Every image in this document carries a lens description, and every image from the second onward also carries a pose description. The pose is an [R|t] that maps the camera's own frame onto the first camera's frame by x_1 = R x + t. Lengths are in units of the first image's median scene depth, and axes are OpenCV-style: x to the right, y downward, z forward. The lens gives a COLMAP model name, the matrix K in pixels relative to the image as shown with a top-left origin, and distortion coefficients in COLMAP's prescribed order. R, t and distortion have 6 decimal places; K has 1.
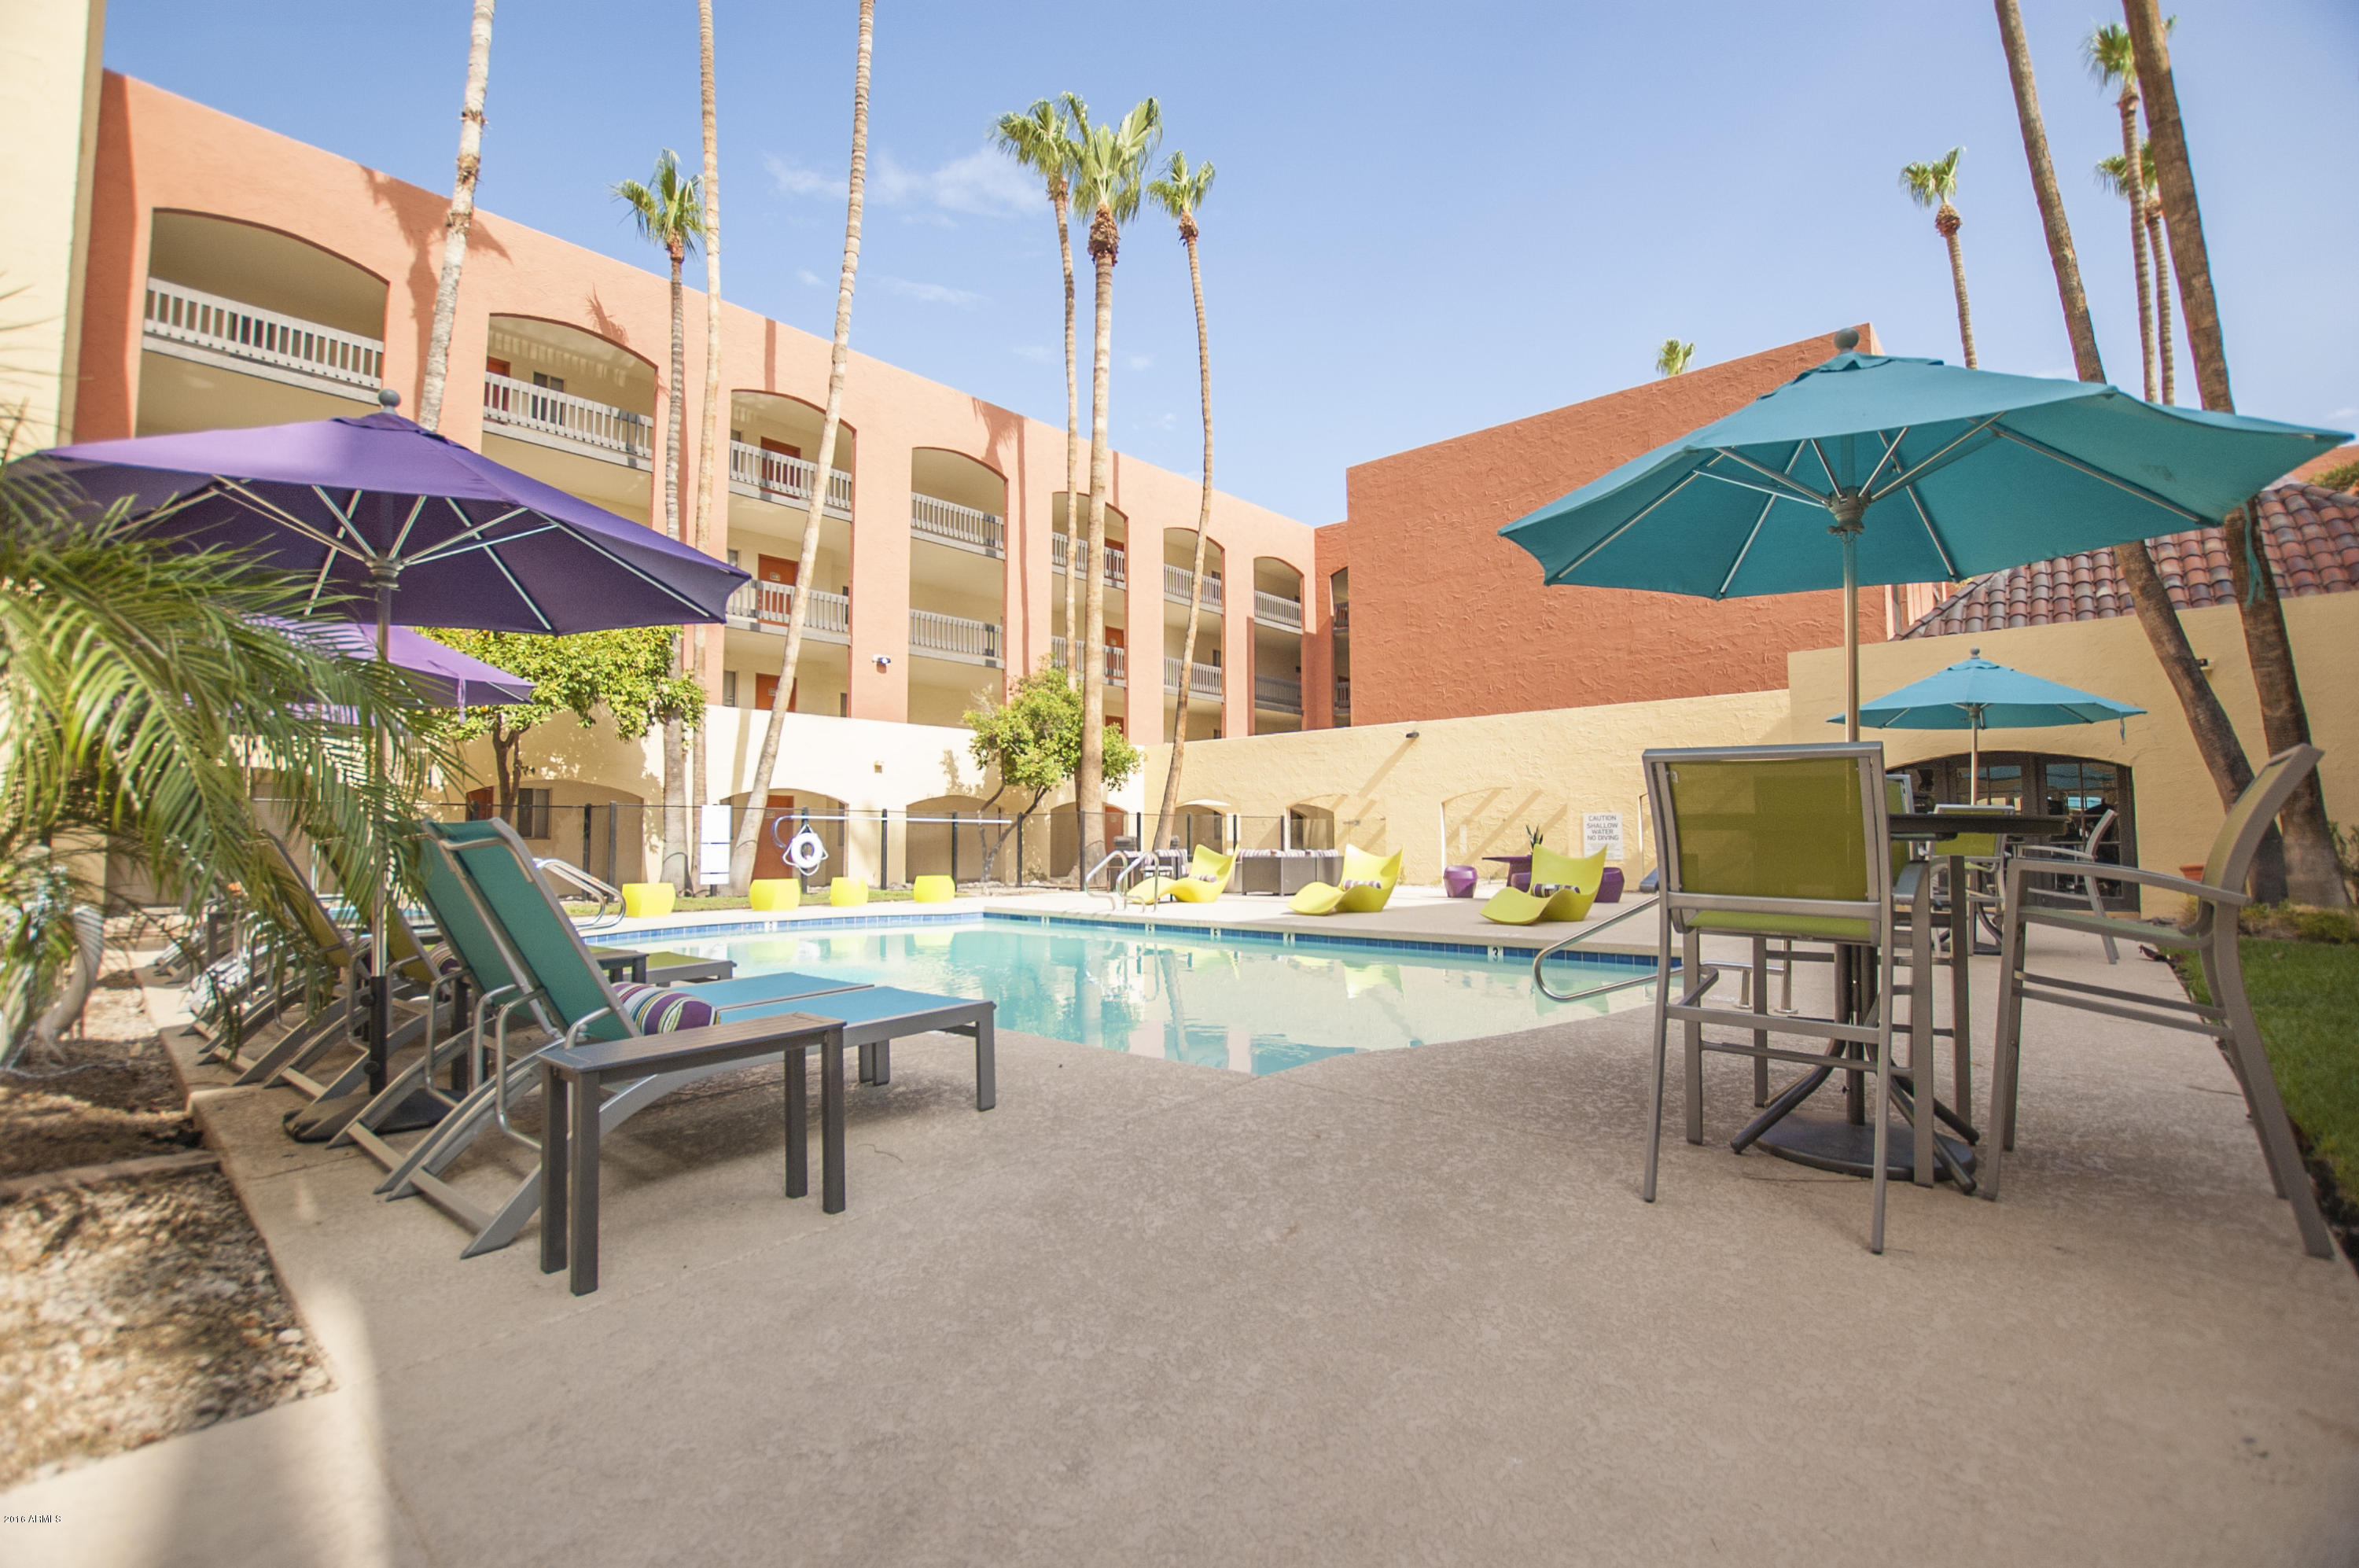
lens RADIAL K [[1039.0, 0, 1176.8], [0, 1039.0, 810.8], [0, 0, 1]] dist [-0.000523, -0.000145]
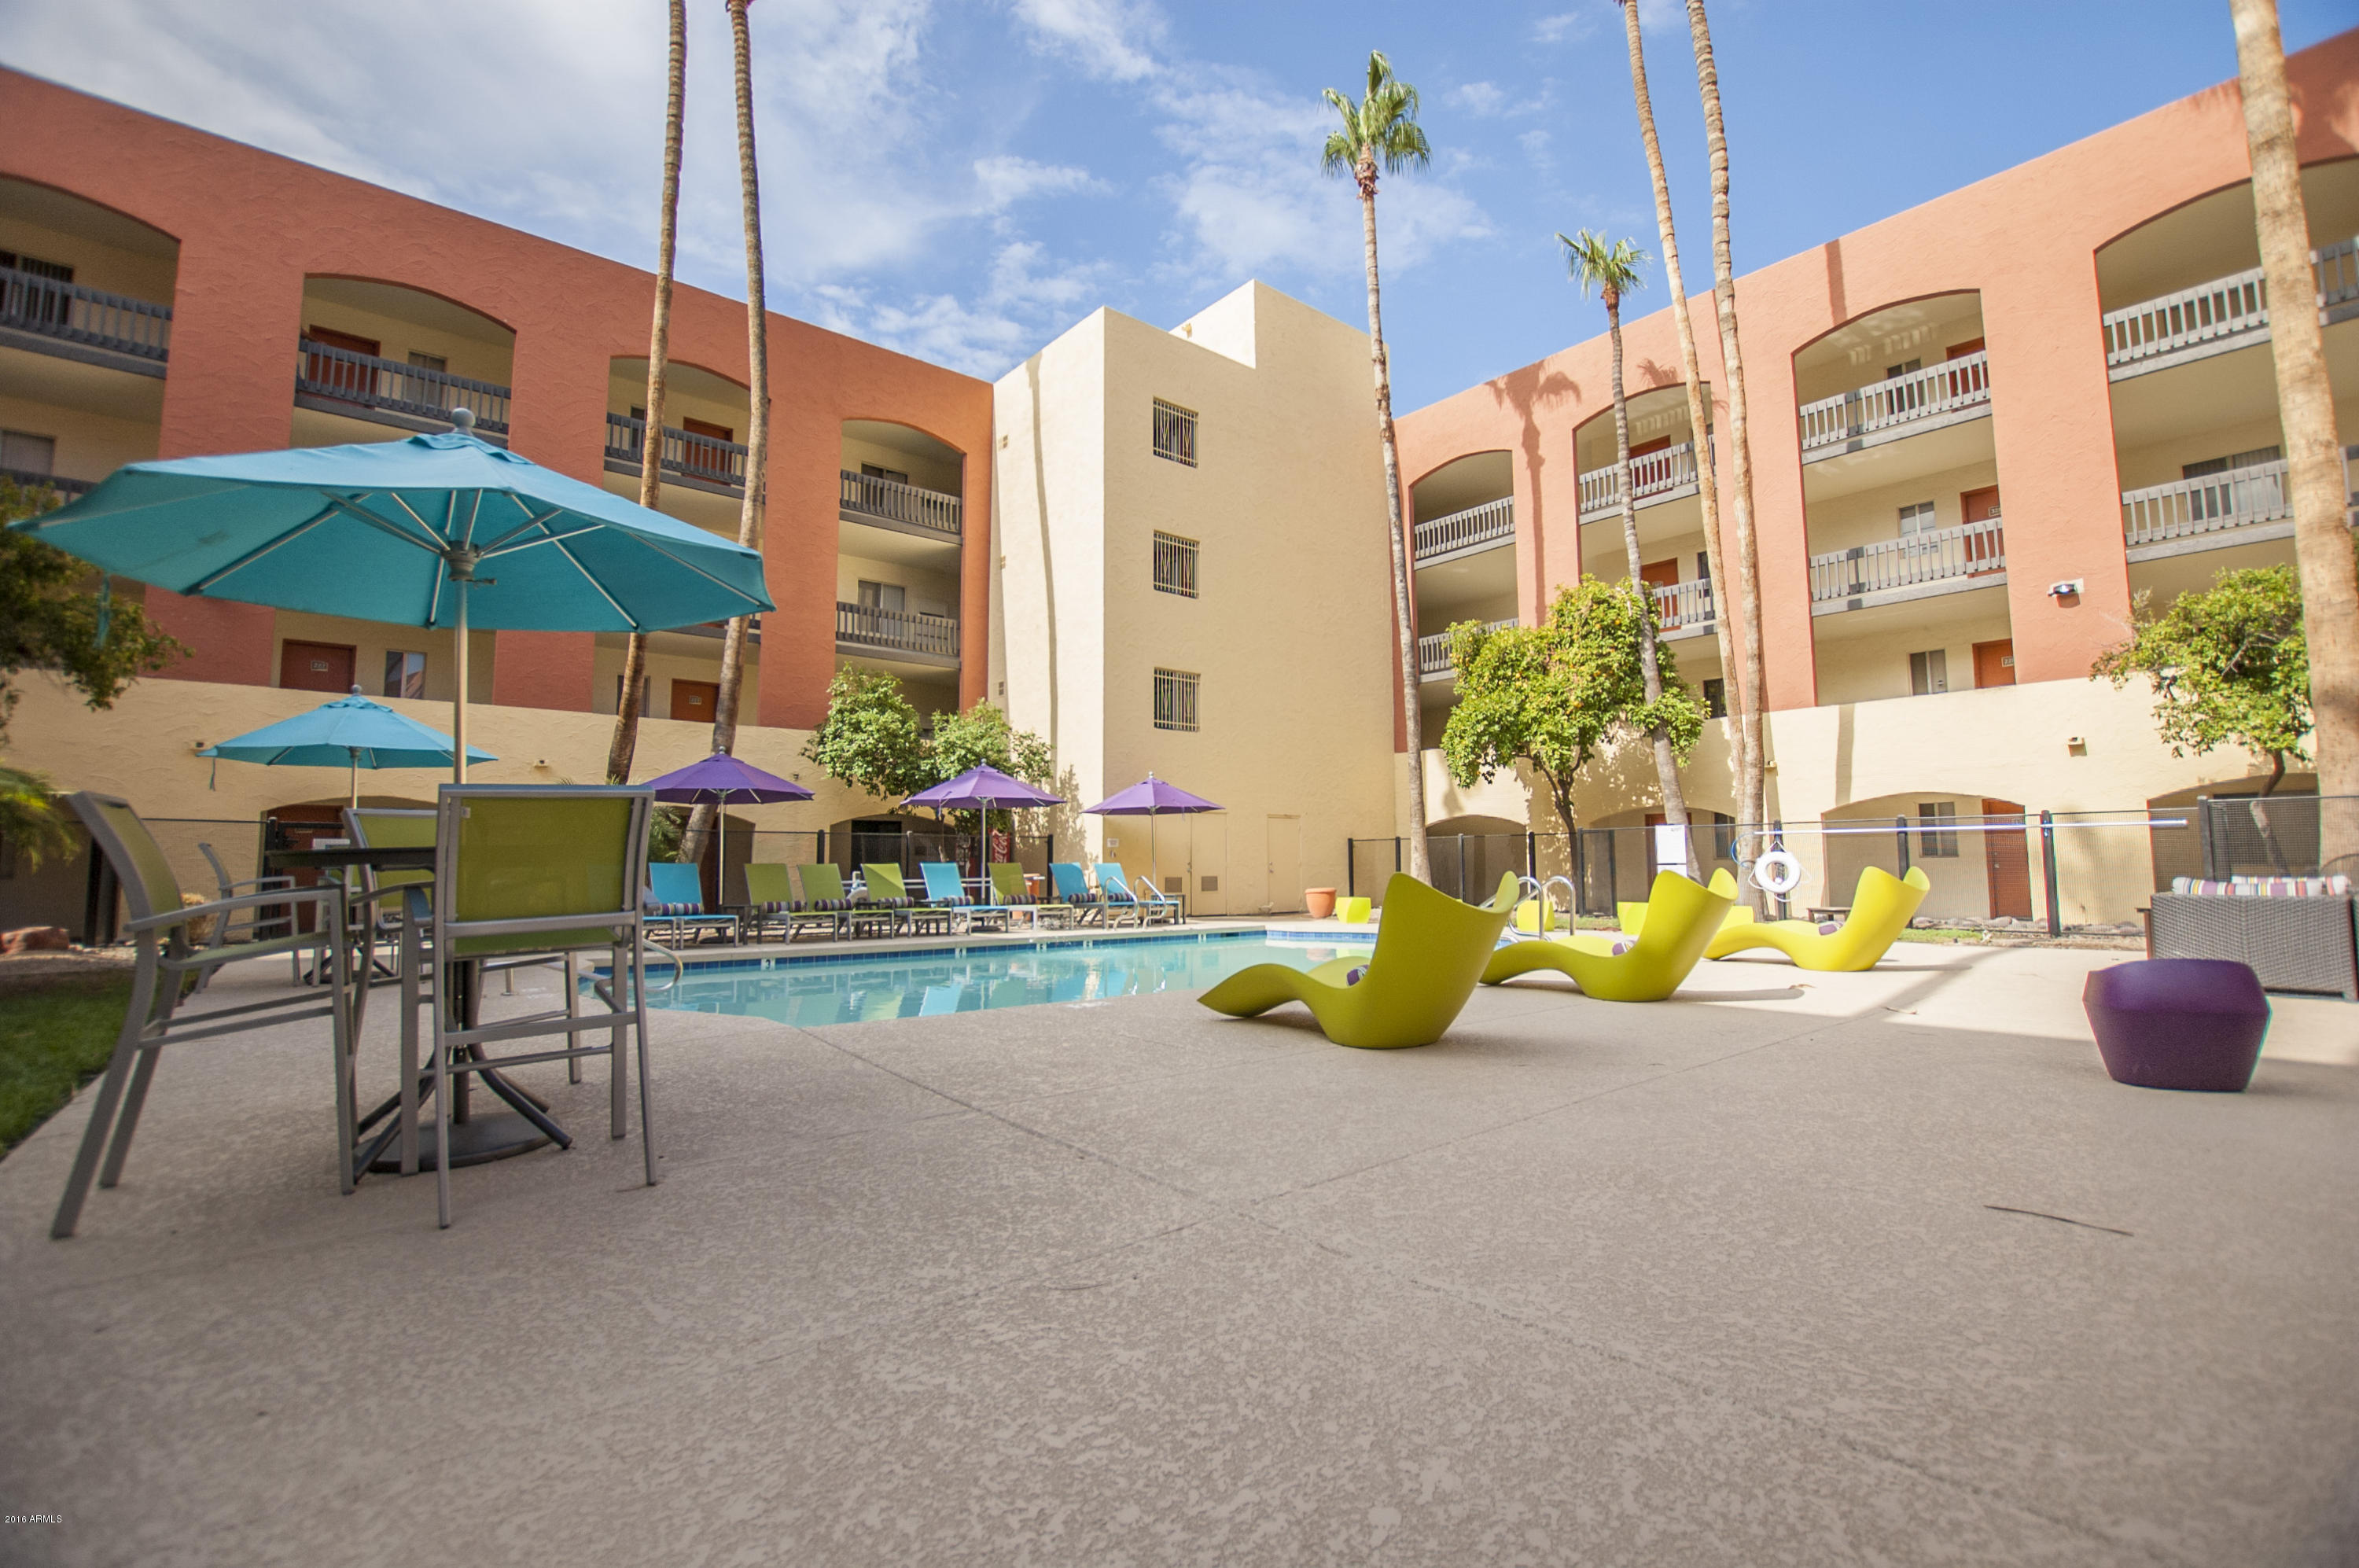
lens RADIAL K [[1038.4, 0, 1180.3], [0, 1038.4, 757.8], [0, 0, 1]] dist [-0.000521, 0.000148]
pose [[-0.114930, -0.097412, -0.988586, 0.536281], [0.030005, 0.994386, -0.101472, 0.018490], [0.992920, -0.041325, -0.111362, 0.604268]]
